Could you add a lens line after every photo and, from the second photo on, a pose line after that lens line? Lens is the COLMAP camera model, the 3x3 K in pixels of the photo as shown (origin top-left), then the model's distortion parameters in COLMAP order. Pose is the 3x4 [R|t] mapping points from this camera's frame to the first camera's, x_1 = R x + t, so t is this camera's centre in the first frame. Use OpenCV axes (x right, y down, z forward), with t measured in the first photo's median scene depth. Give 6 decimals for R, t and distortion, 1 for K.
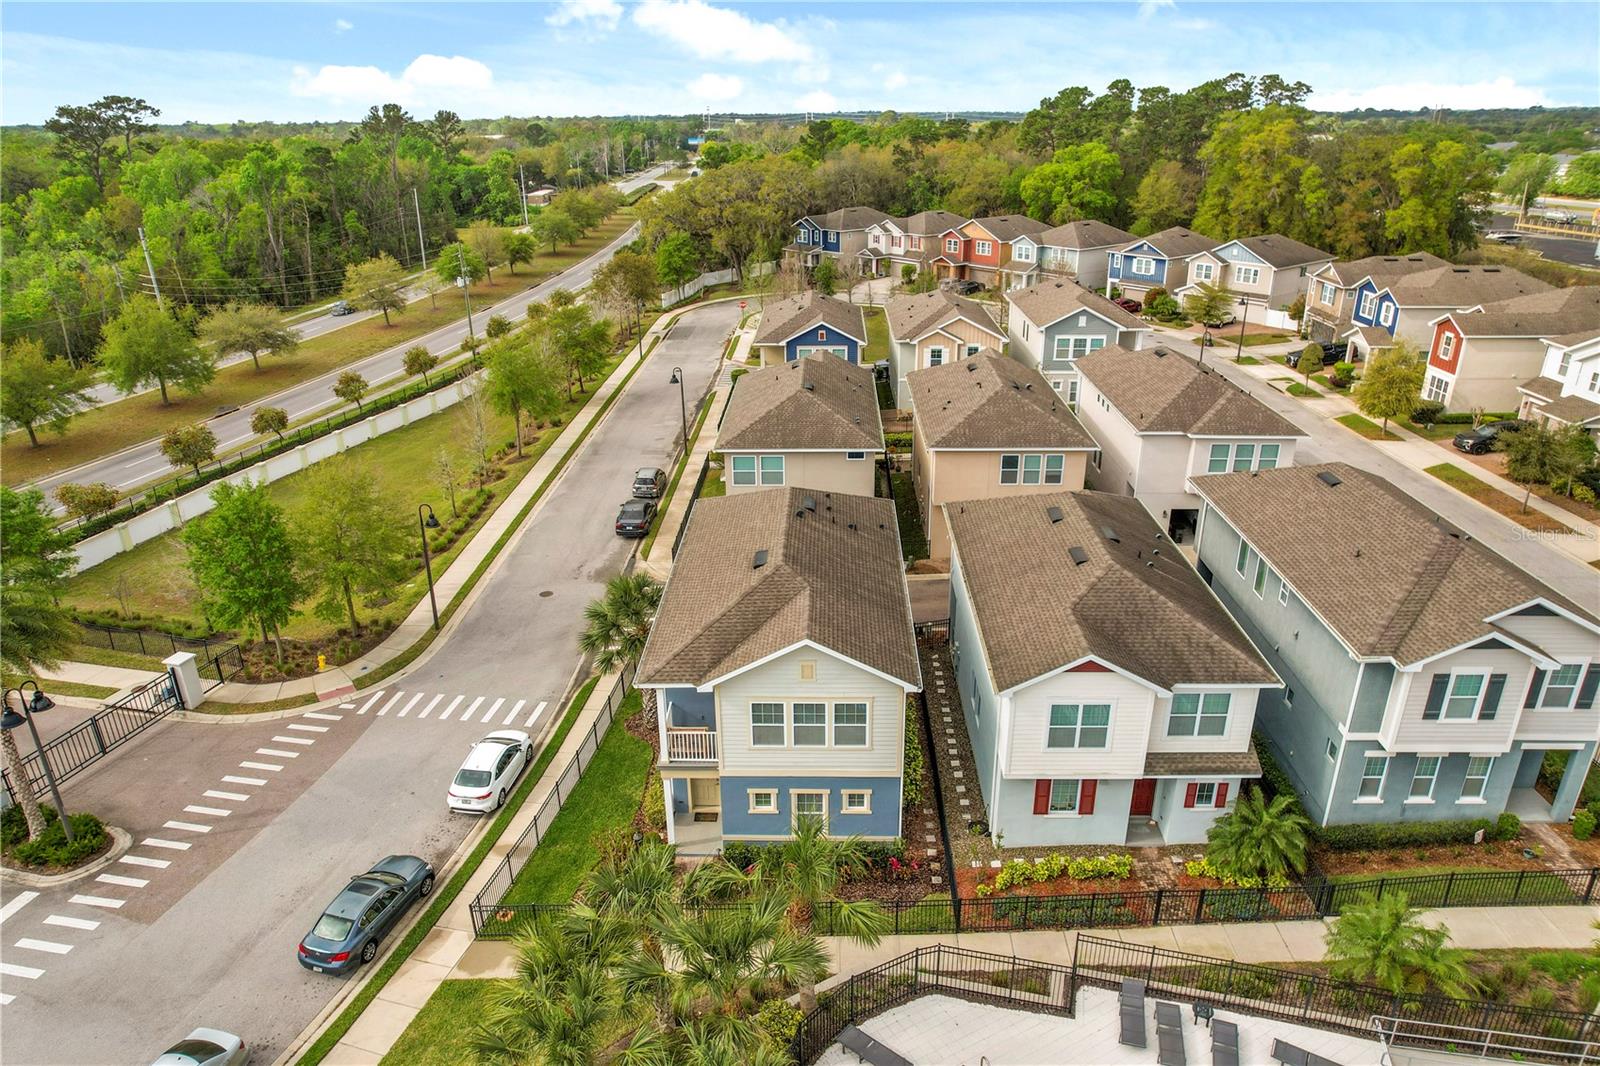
lens RADIAL K [[1035.0, 0, 800.0], [0, 1035.0, 533.0], [0, 0, 1]] dist [-0.081635, 0.061328]
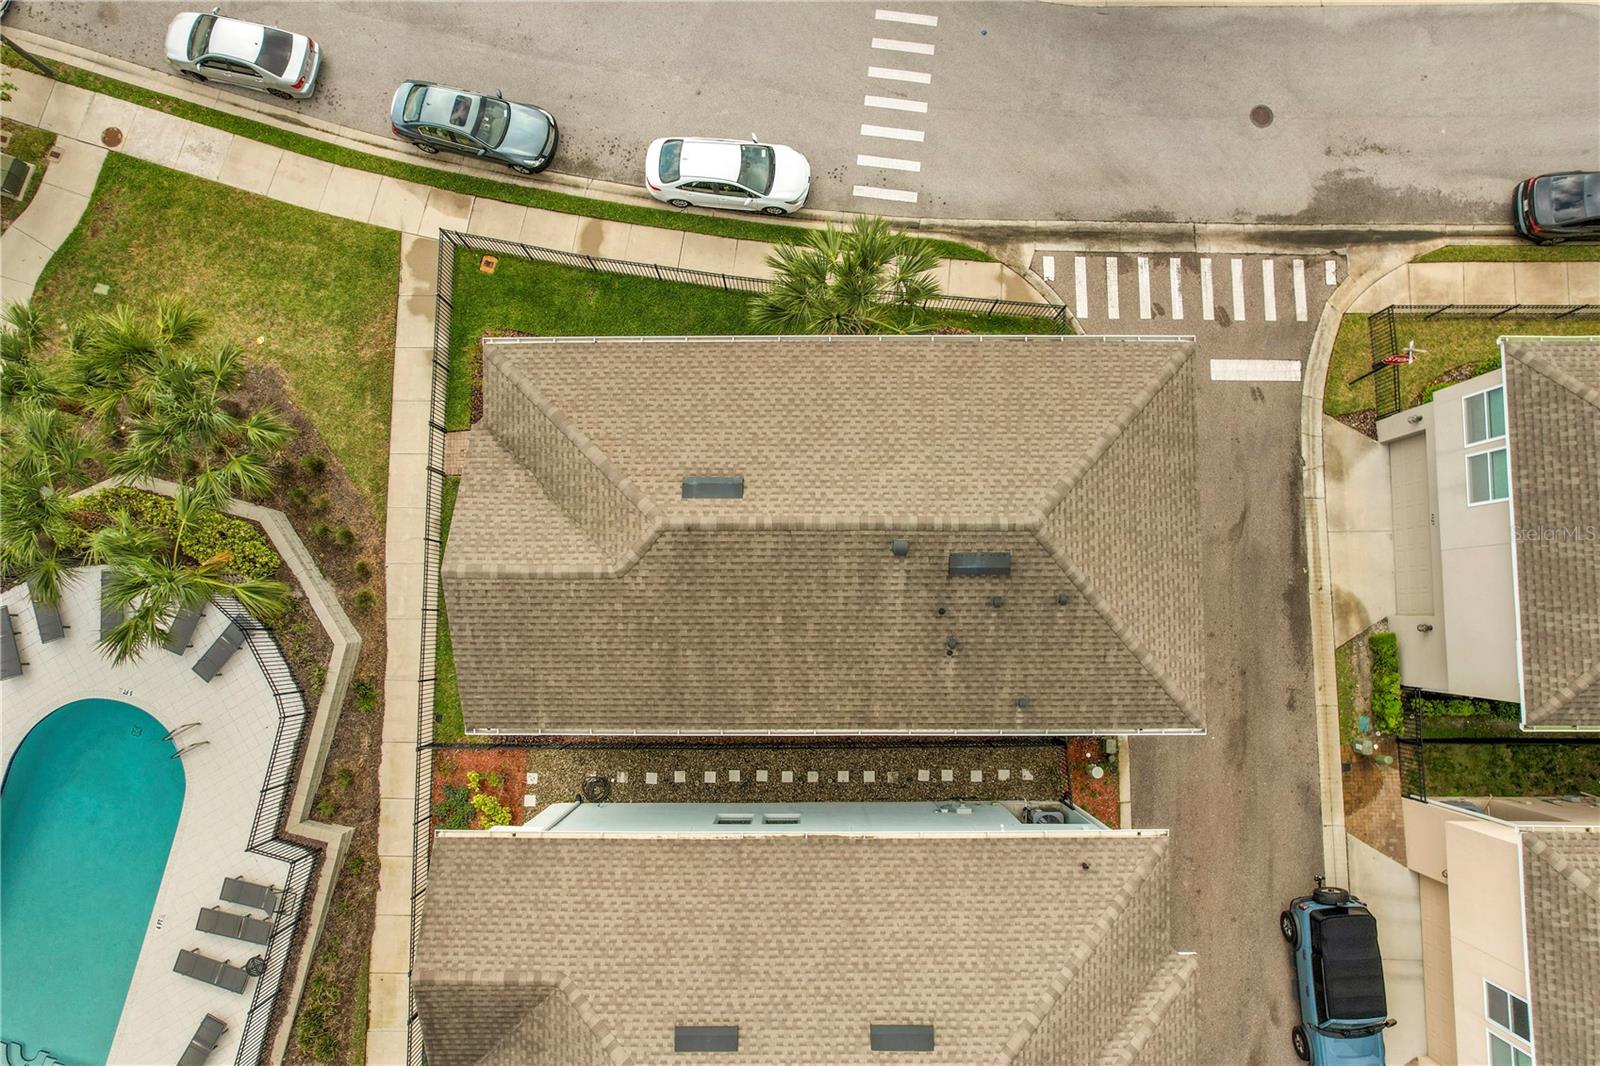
lens RADIAL K [[1023.3, 0, 805.8], [0, 1023.3, 541.7], [0, 0, 1]] dist [-0.074773, 0.068128]
pose [[0.030442, 0.997579, -0.062527, 0.018220], [-0.381439, 0.069416, 0.921784, -0.302165], [0.923893, -0.004210, 0.382629, 0.470298]]
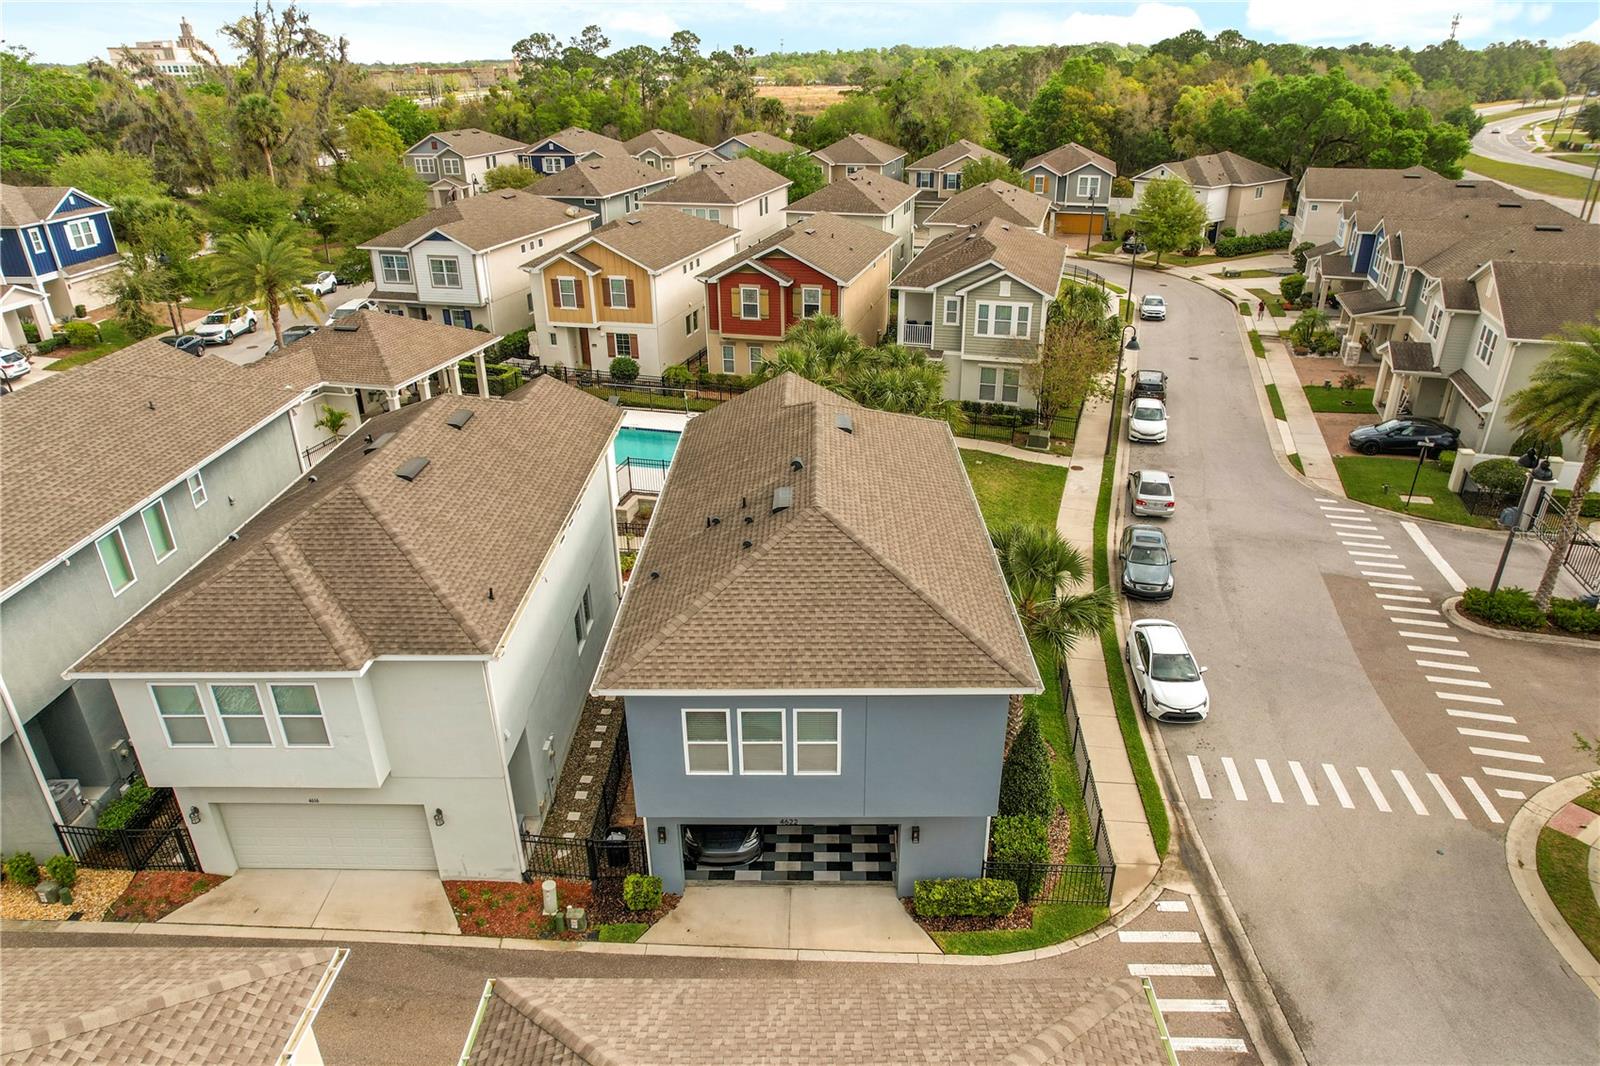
lens RADIAL K [[1023.3, 0, 805.8], [0, 1023.3, 541.7], [0, 0, 1]] dist [-0.074773, 0.068128]
pose [[-0.999616, 0.026454, -0.008298, 0.000977], [0.011549, 0.669390, 0.742821, -0.291562], [0.025206, 0.742440, -0.669439, 0.917222]]
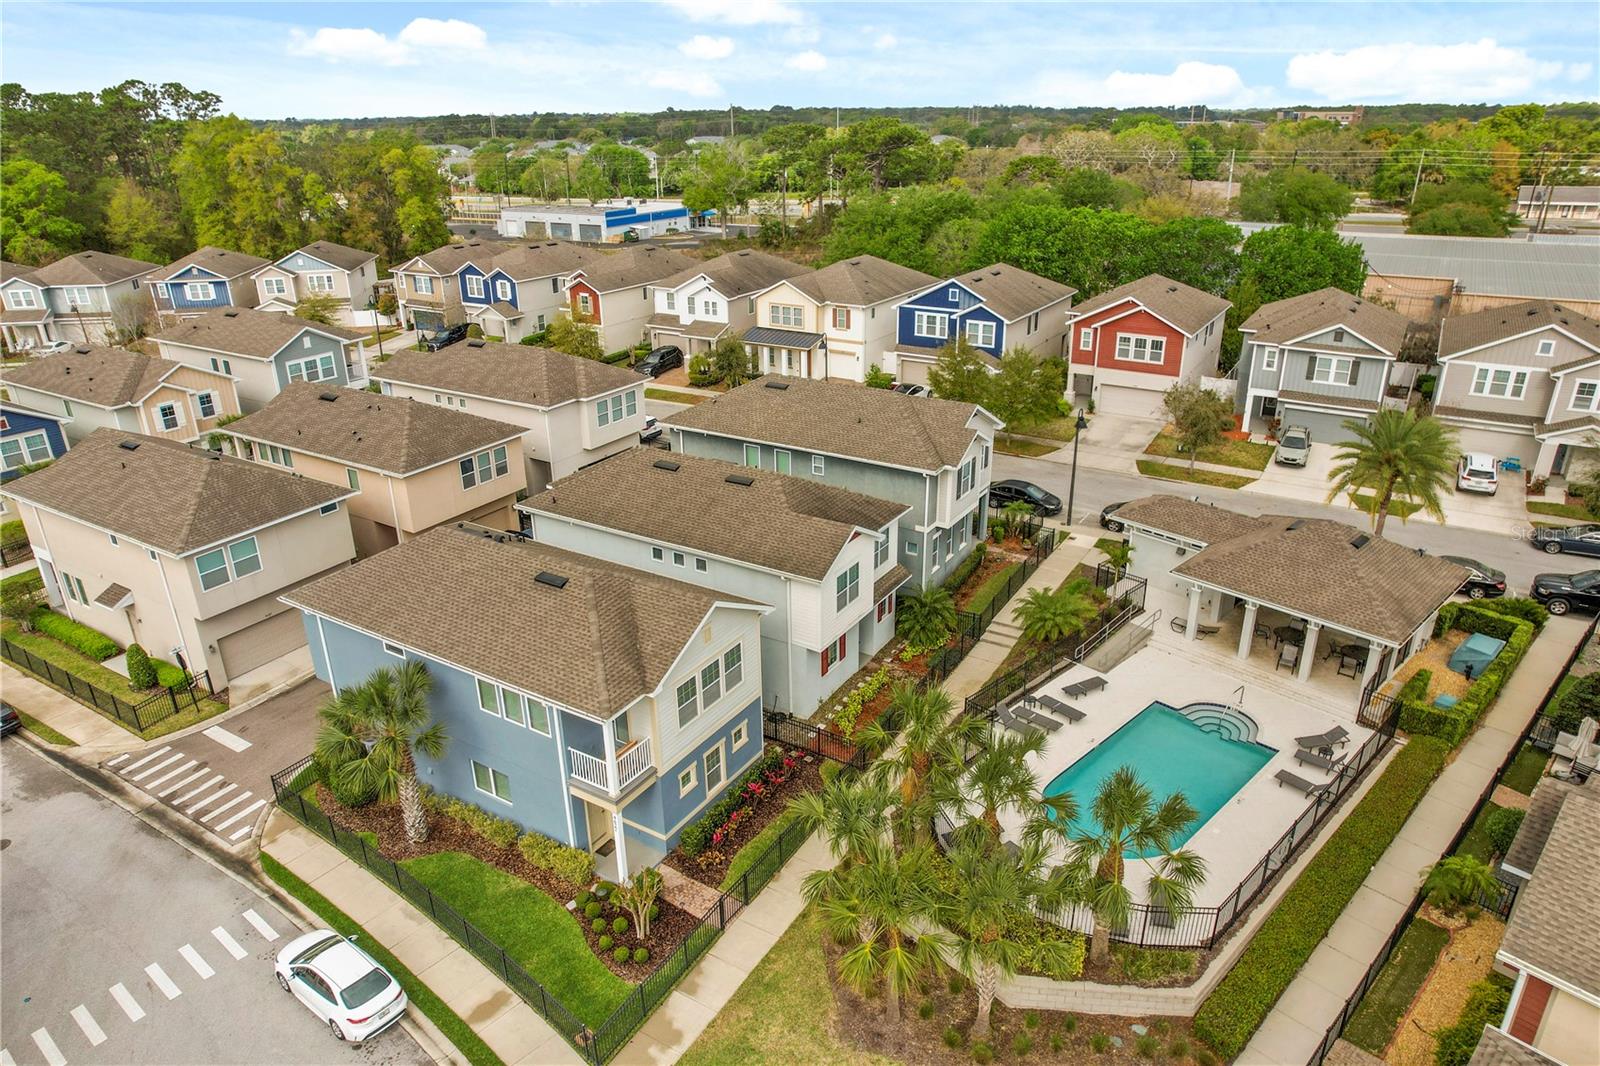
lens RADIAL K [[1023.3, 0, 805.8], [0, 1023.3, 541.7], [0, 0, 1]] dist [-0.074773, 0.068128]
pose [[0.498279, -0.334008, 0.800098, -0.383604], [0.333421, 0.925671, 0.178785, -0.056954], [-0.800343, 0.177684, 0.572607, 0.144688]]
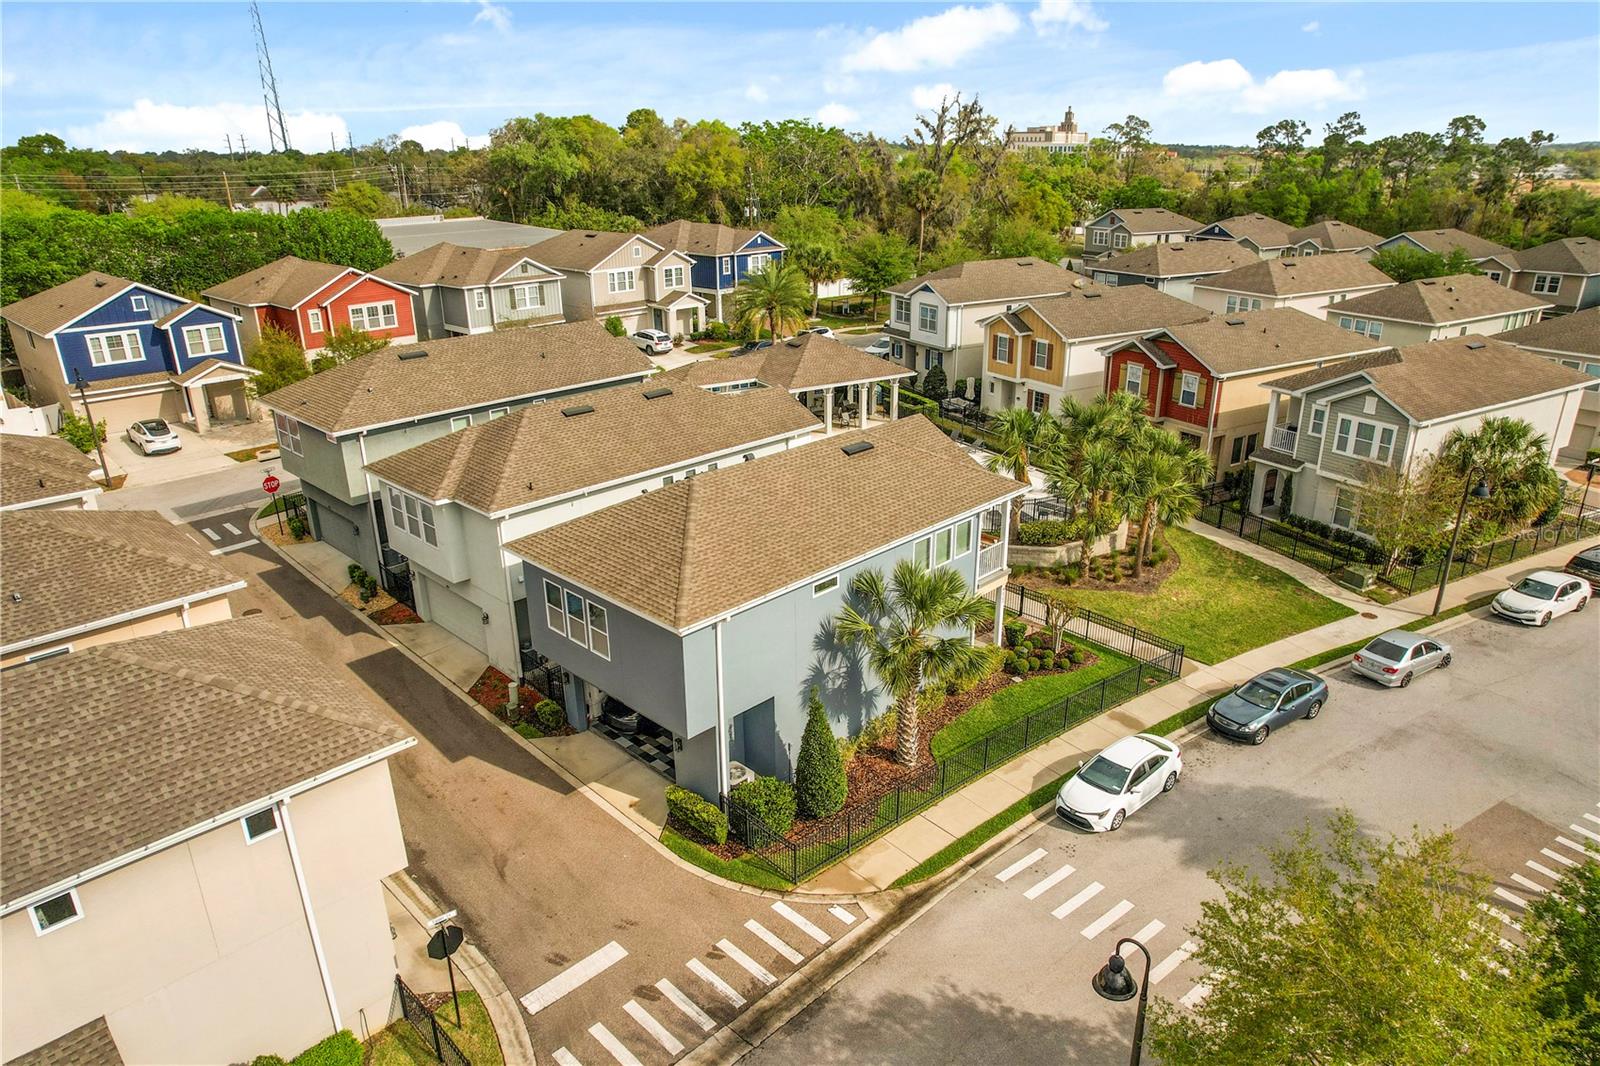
lens RADIAL K [[1023.3, 0, 805.8], [0, 1023.3, 541.7], [0, 0, 1]] dist [-0.074773, 0.068128]
pose [[-0.735671, -0.228485, 0.637638, -0.361822], [0.273088, 0.761430, 0.587918, -0.277300], [-0.619847, 0.606646, -0.497766, 0.890252]]
